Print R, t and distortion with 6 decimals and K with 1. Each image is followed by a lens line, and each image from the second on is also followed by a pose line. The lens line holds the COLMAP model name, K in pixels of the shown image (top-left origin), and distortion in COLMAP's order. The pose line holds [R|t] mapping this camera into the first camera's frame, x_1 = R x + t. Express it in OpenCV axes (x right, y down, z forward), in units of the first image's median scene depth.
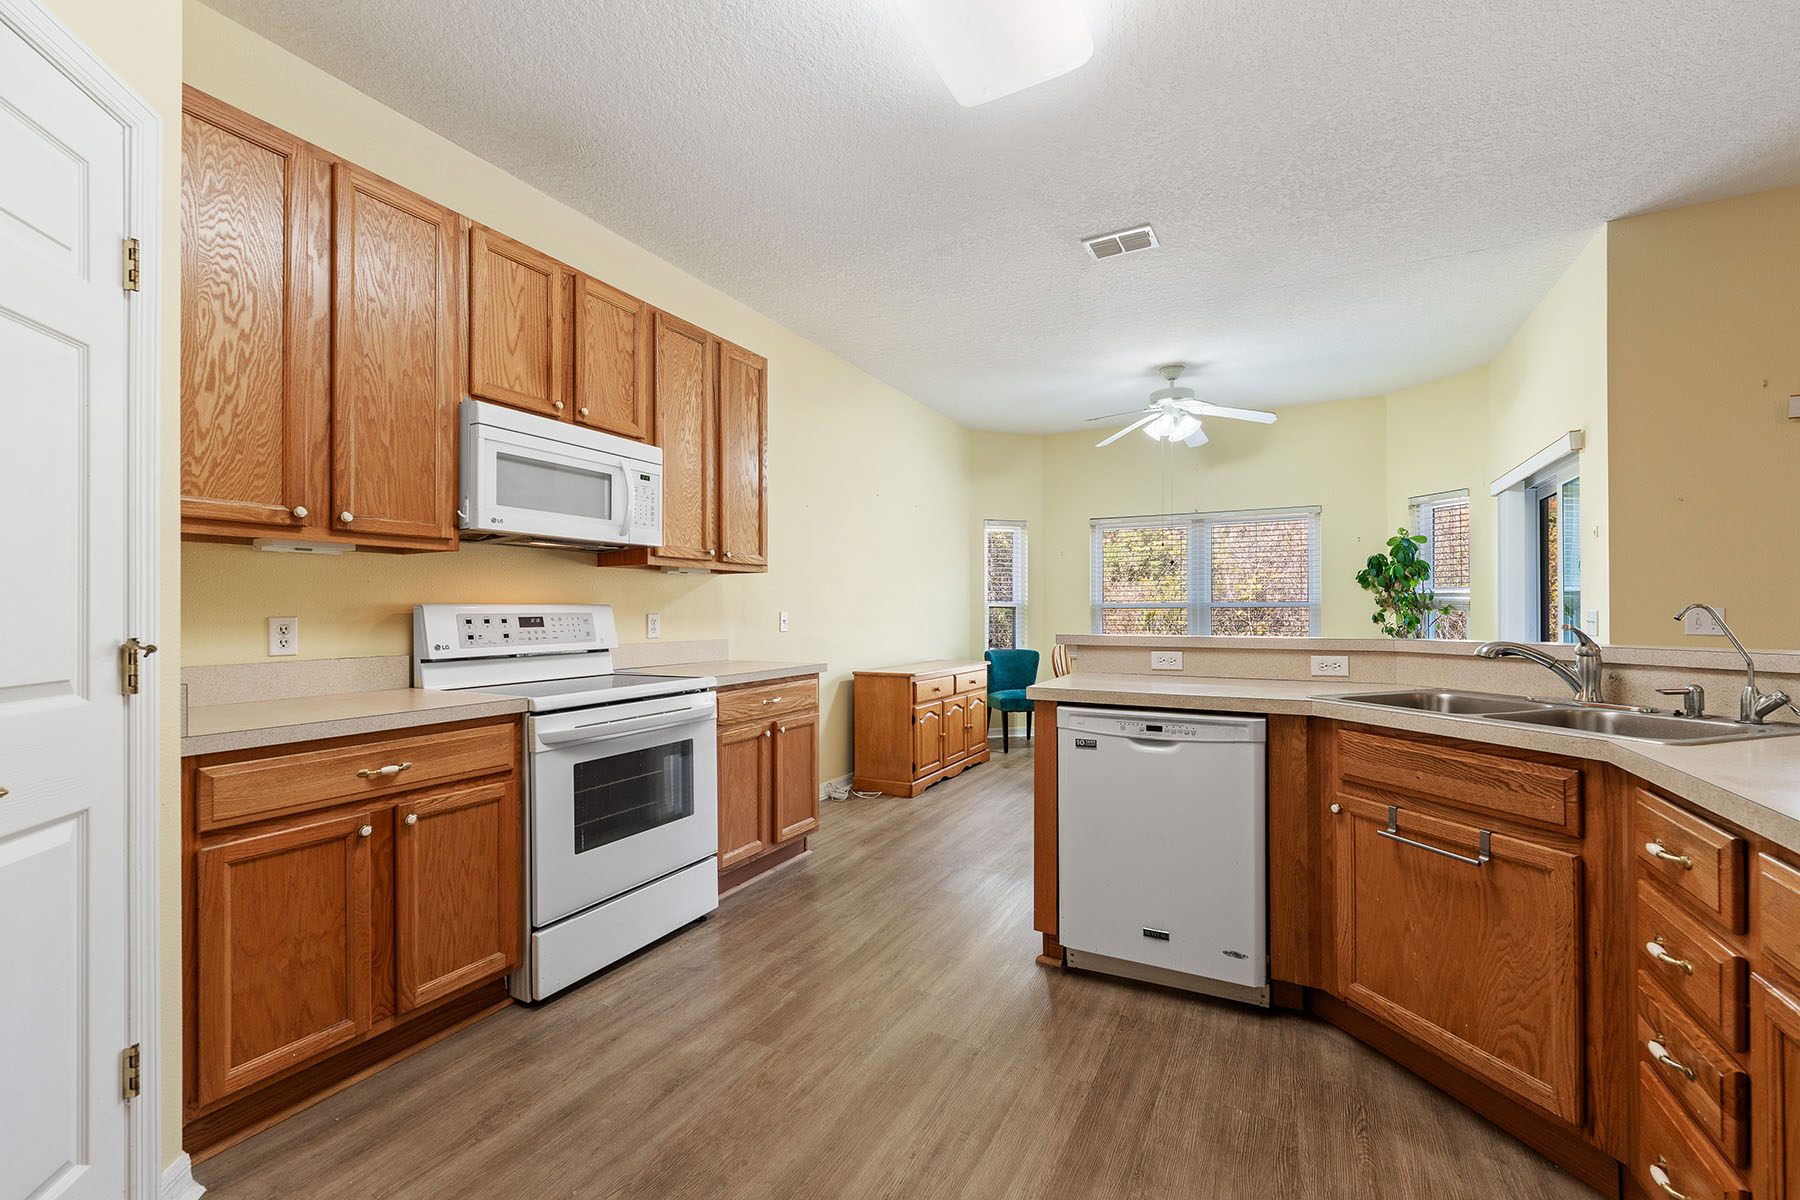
lens RADIAL K [[734.9, 0, 912.6], [0, 734.9, 609.2], [0, 0, 1]] dist [0.004124, -0.000751]
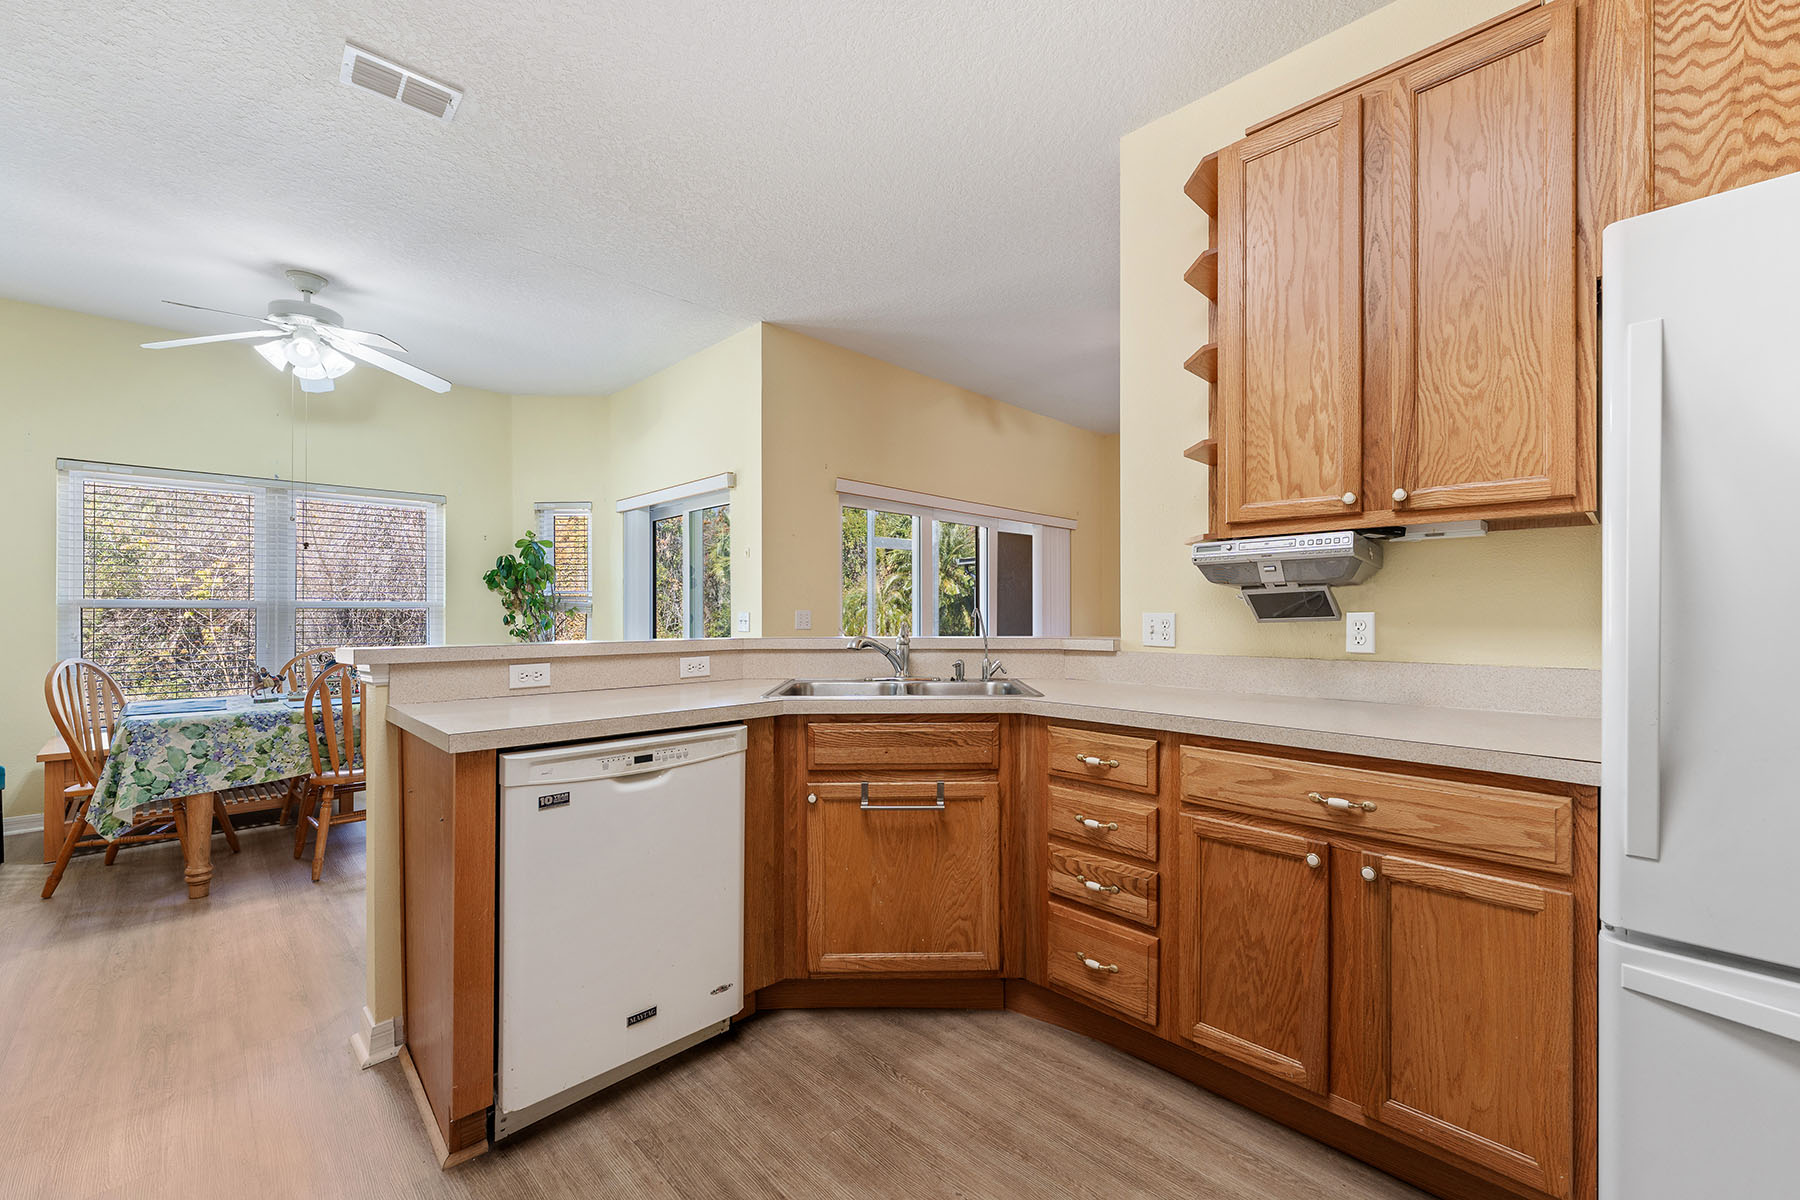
lens RADIAL K [[734.9, 0, 906.5], [0, 734.9, 610.1], [0, 0, 1]] dist [0.004124, -0.000751]
pose [[0.304330, 0.004768, 0.952555, -0.357791], [-0.003011, 0.999987, -0.004043, 0.002889], [-0.952562, -0.001638, 0.304341, 0.499111]]
